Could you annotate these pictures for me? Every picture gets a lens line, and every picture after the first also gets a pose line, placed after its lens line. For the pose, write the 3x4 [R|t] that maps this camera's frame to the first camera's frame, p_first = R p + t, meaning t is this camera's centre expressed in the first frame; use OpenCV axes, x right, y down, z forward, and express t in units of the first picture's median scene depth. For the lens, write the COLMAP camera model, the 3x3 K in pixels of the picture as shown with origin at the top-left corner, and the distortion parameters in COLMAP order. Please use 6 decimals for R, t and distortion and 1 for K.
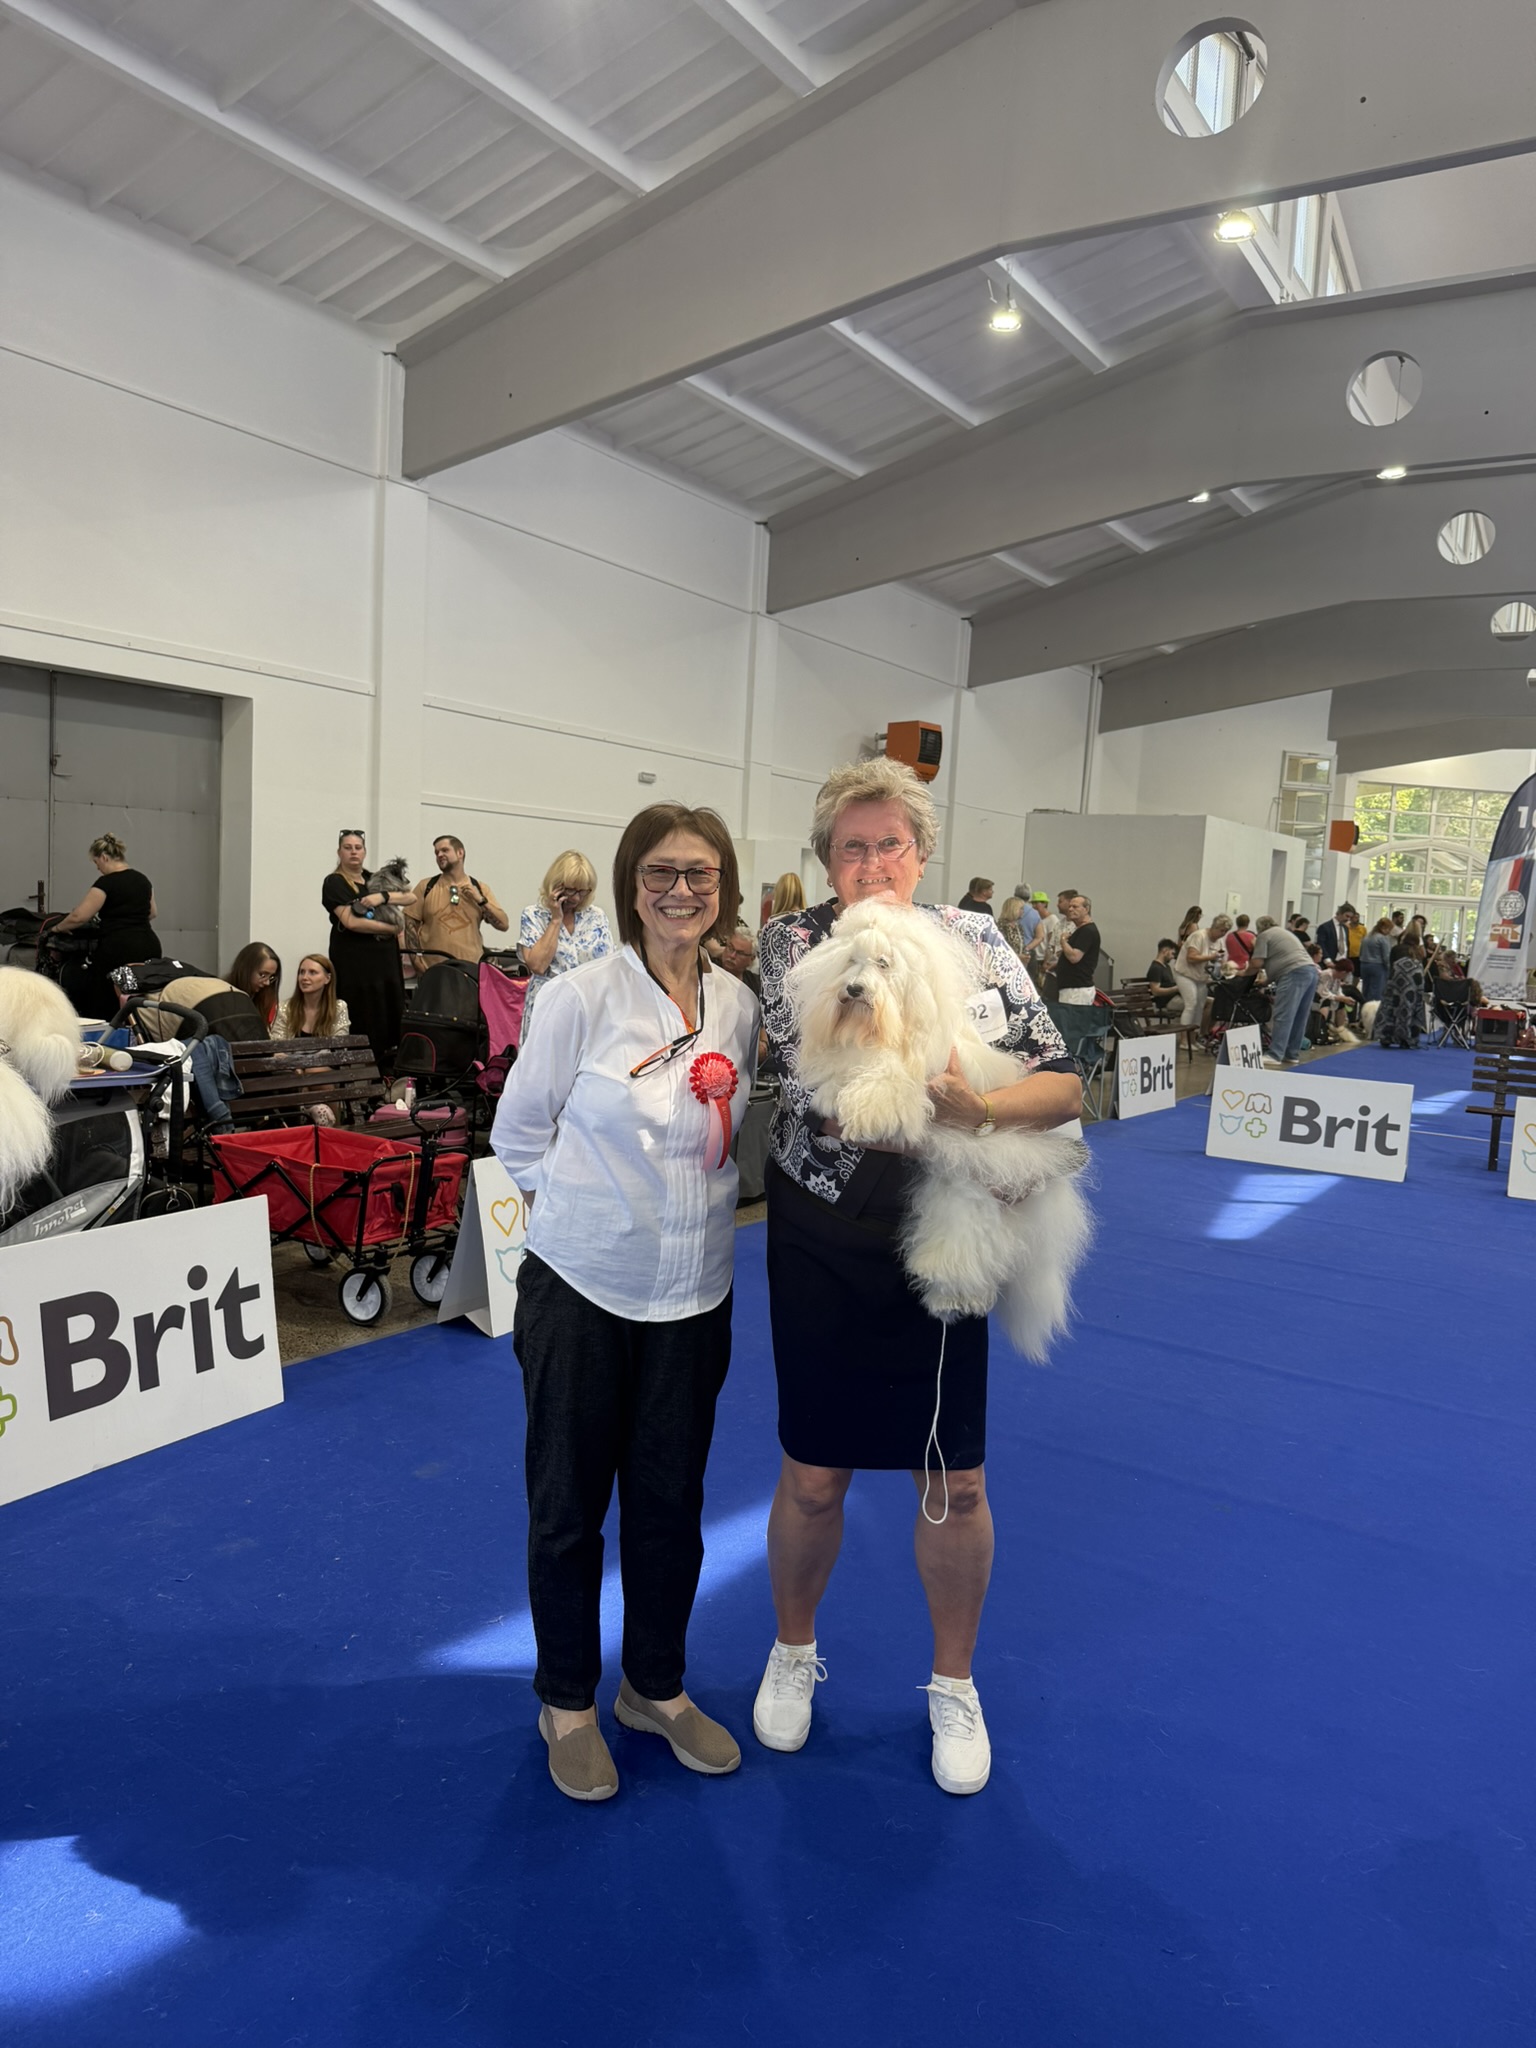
lens RADIAL K [[1466.5, 0, 768.0], [0, 1466.5, 1024.0], [0, 0, 1]] dist [0.032491, -0.077595]
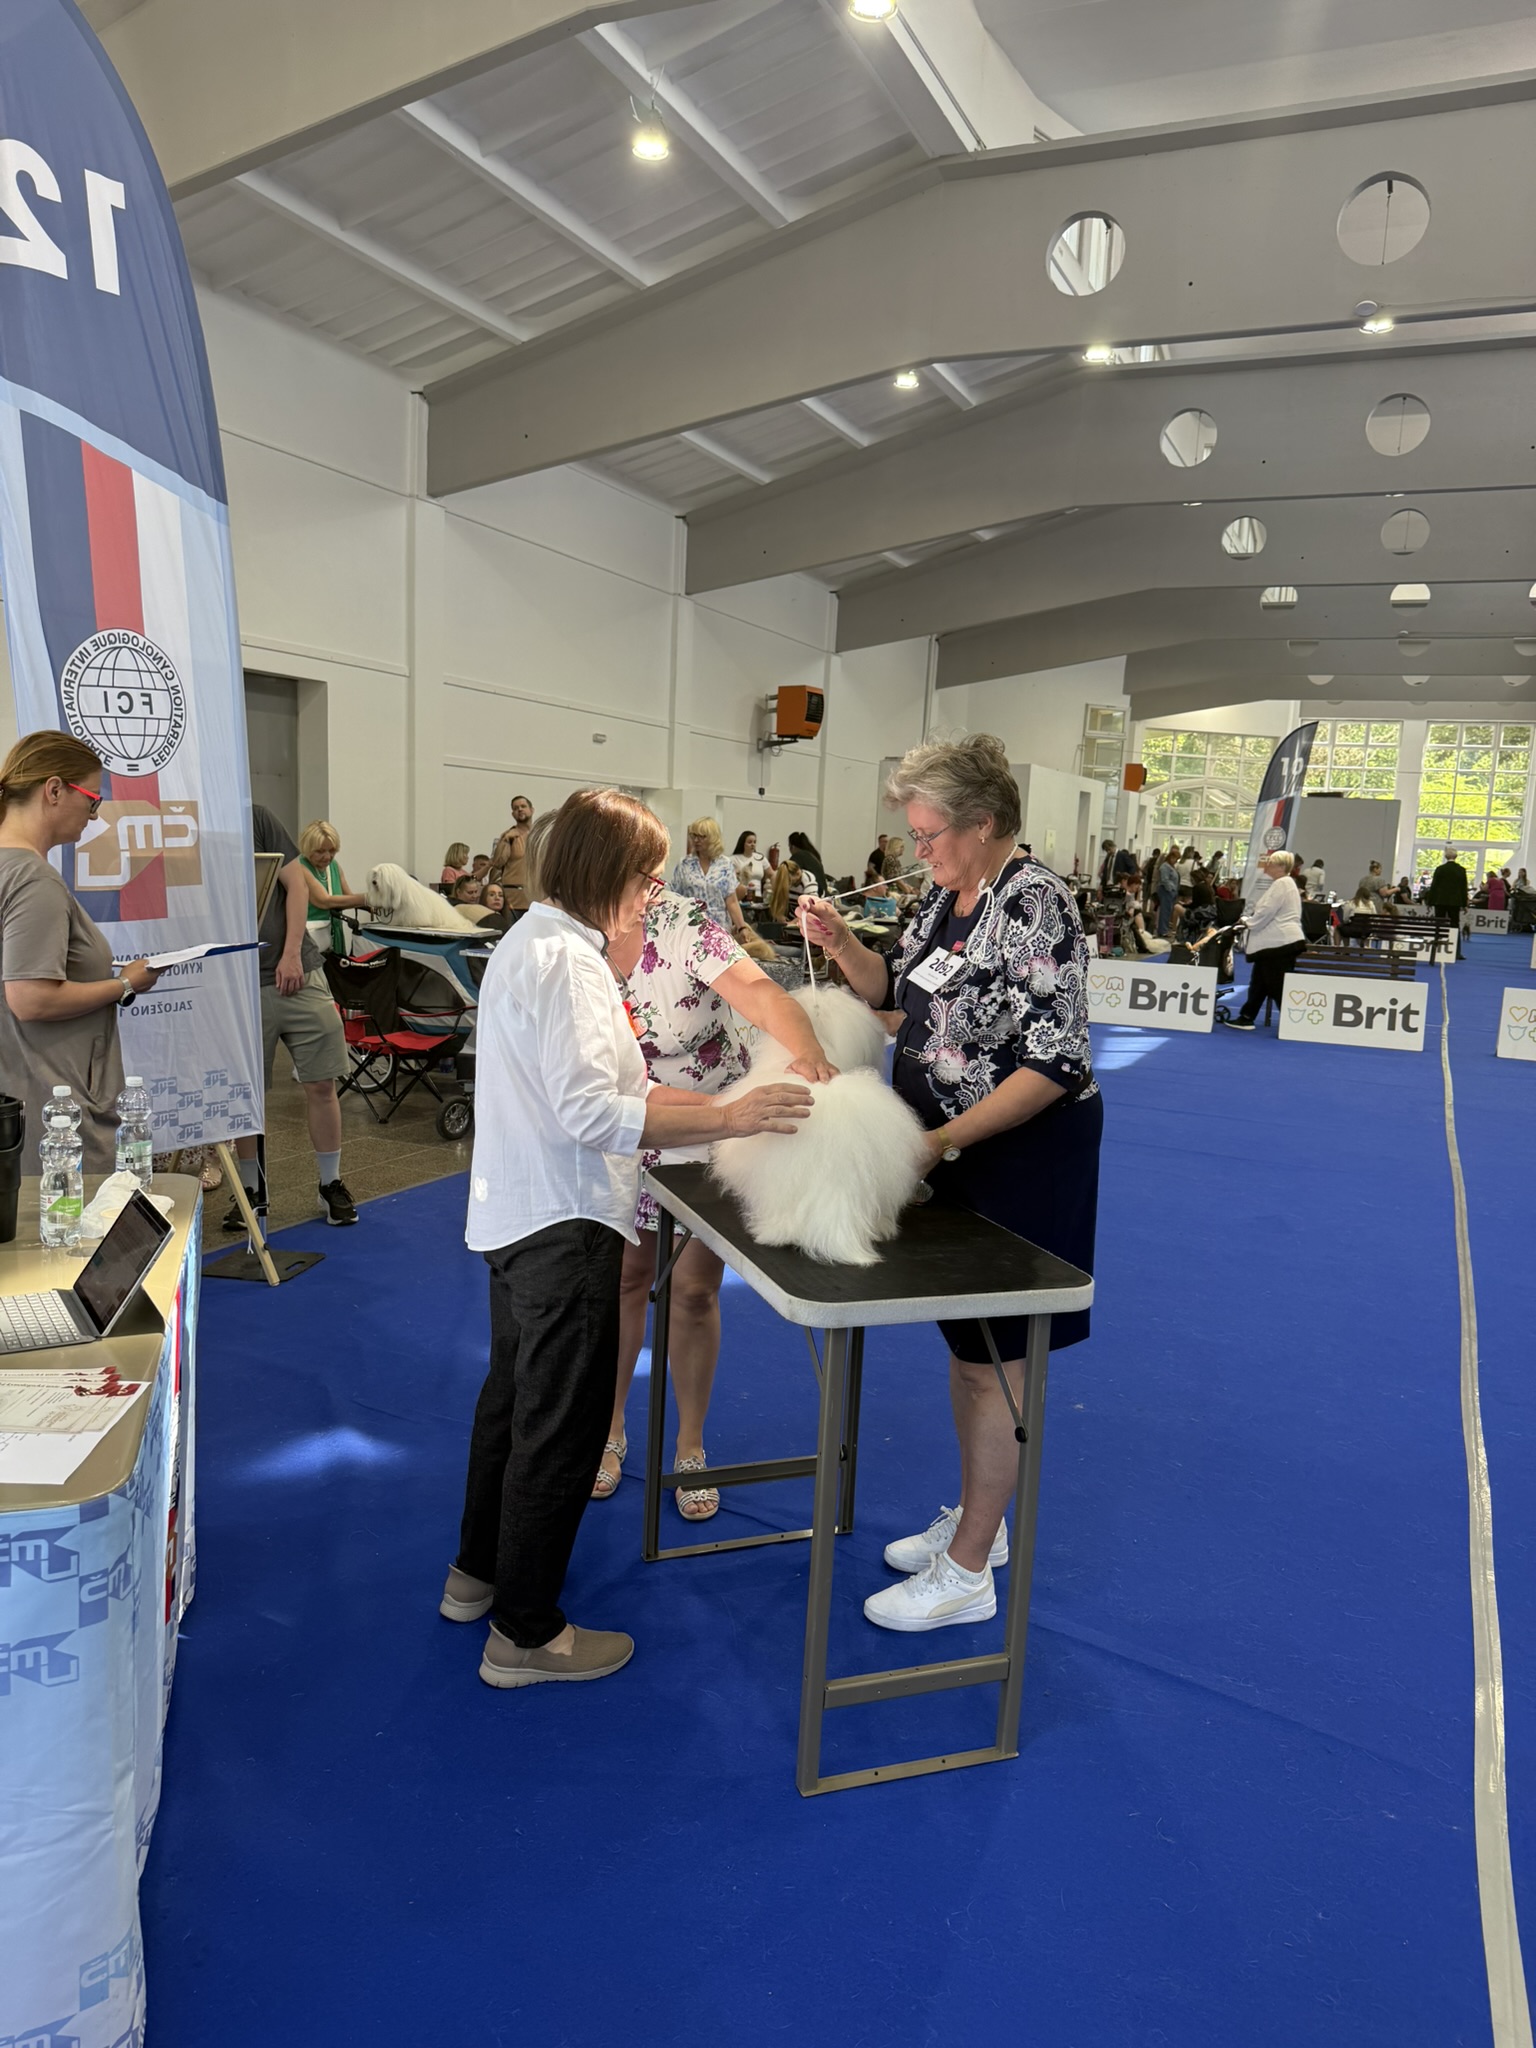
lens RADIAL K [[1469.8, 0, 761.7], [0, 1469.8, 1075.7], [0, 0, 1]] dist [0.027981, -0.091035]
pose [[0.989761, -0.028993, 0.139761, -0.161633], [0.017366, 0.996340, 0.083702, 0.011993], [-0.141676, -0.080418, 0.986641, -0.293632]]
